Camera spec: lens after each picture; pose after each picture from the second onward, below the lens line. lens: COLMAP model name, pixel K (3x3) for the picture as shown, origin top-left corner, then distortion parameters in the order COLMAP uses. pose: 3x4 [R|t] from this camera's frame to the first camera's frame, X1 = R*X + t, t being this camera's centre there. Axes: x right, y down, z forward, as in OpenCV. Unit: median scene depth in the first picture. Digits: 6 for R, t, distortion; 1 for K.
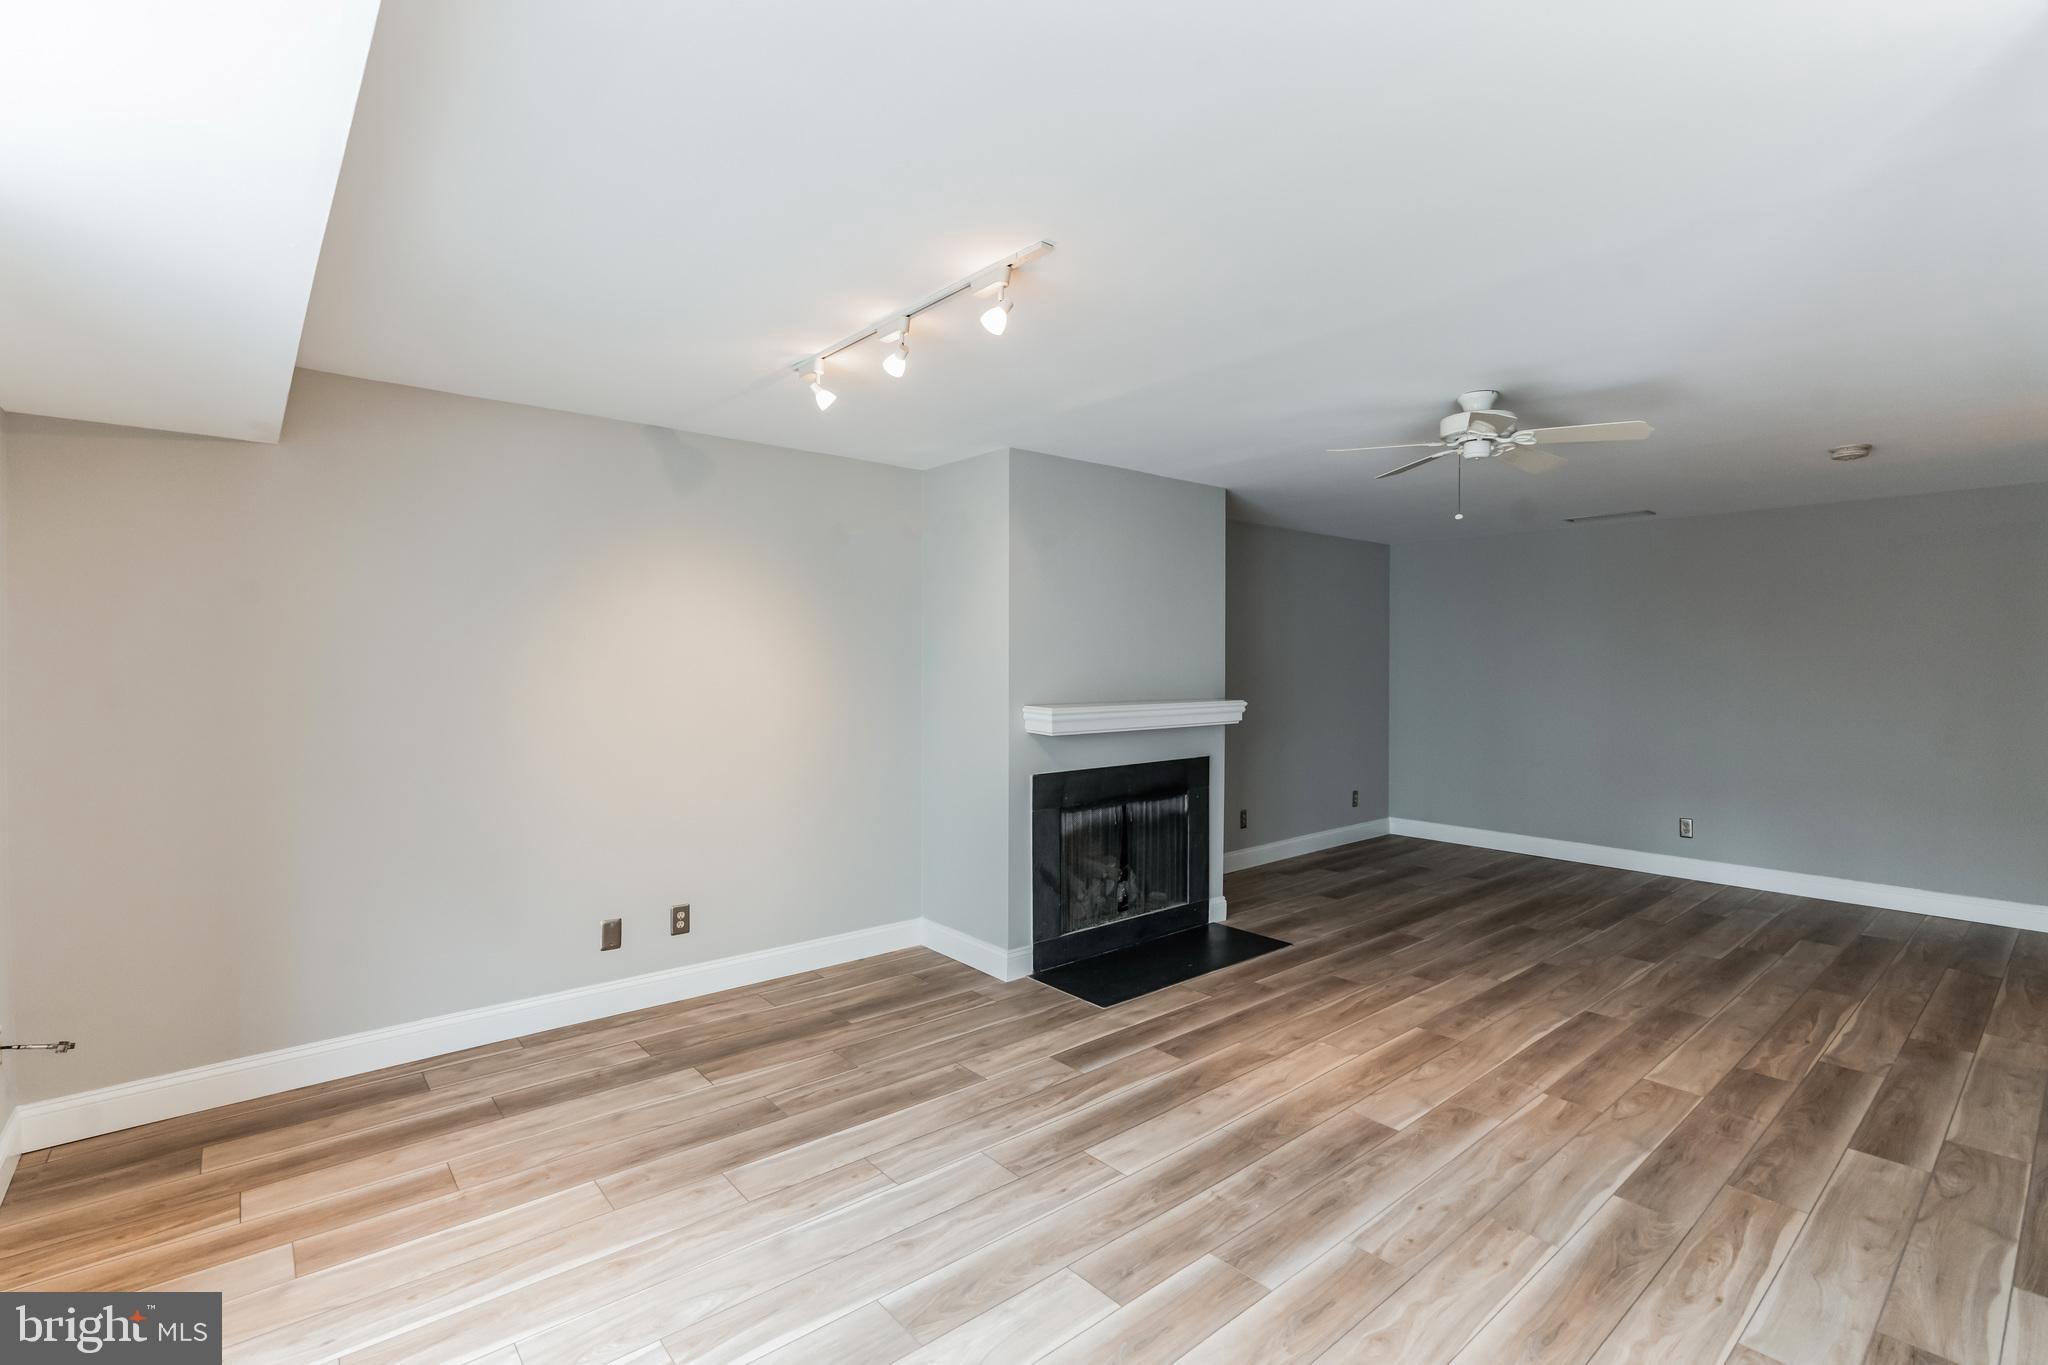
lens RADIAL K [[949.4, 0, 1032.2], [0, 949.4, 680.1], [0, 0, 1]] dist [-0.005450, 0.001133]
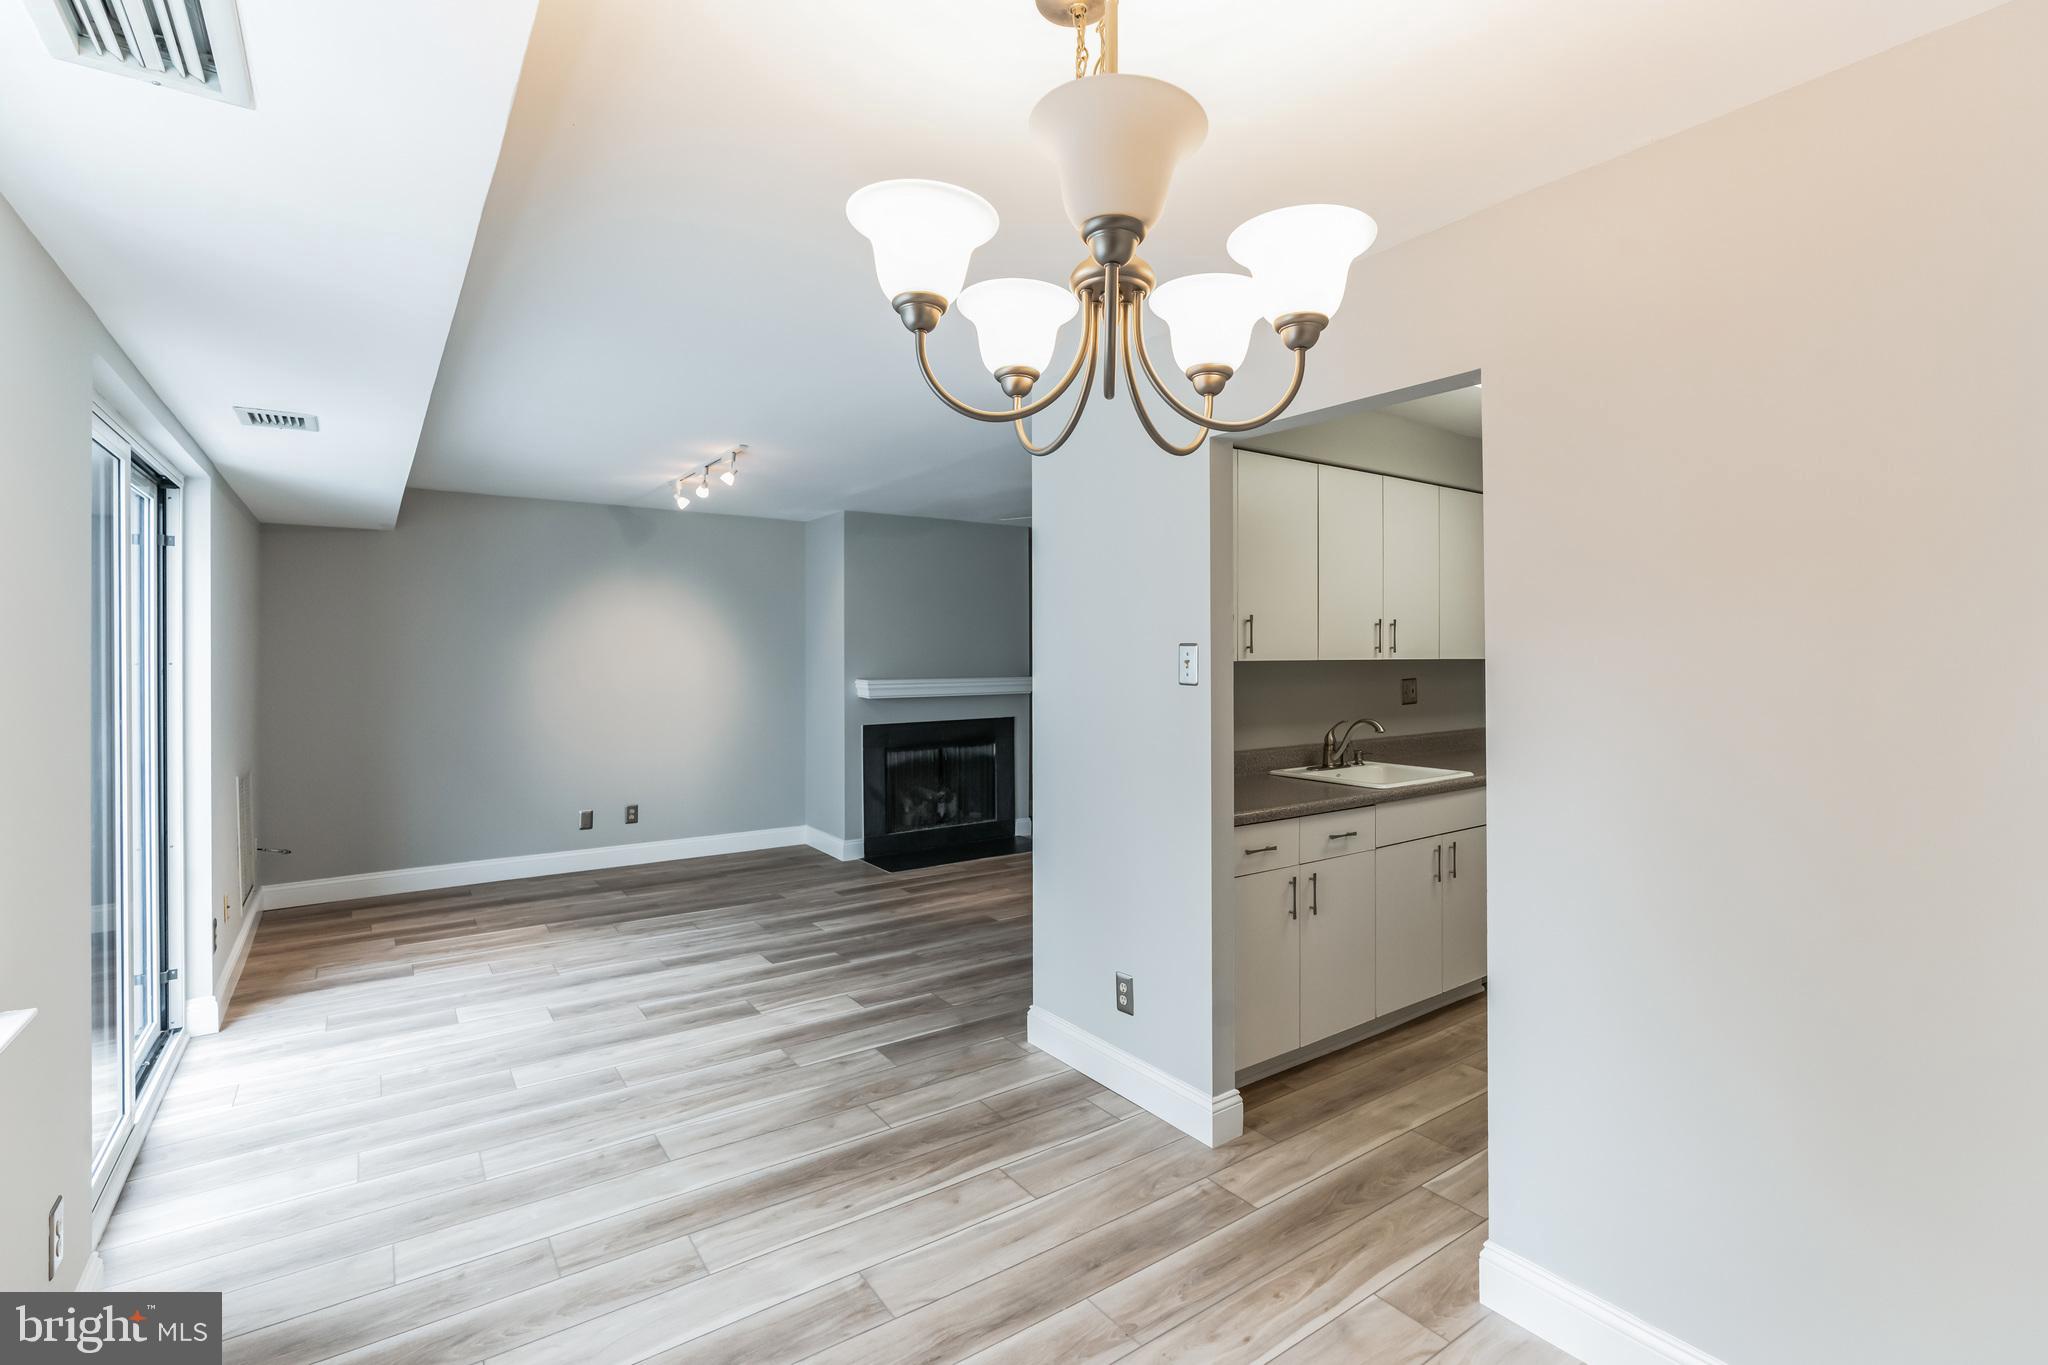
lens RADIAL K [[949.4, 0, 1032.9], [0, 949.4, 649.6], [0, 0, 1]] dist [-0.005450, 0.001133]
pose [[0.996172, -0.004668, -0.087292, 0.408932], [0.002589, 0.999711, -0.023917, 0.016785], [0.087378, 0.023600, 0.995896, -0.492140]]
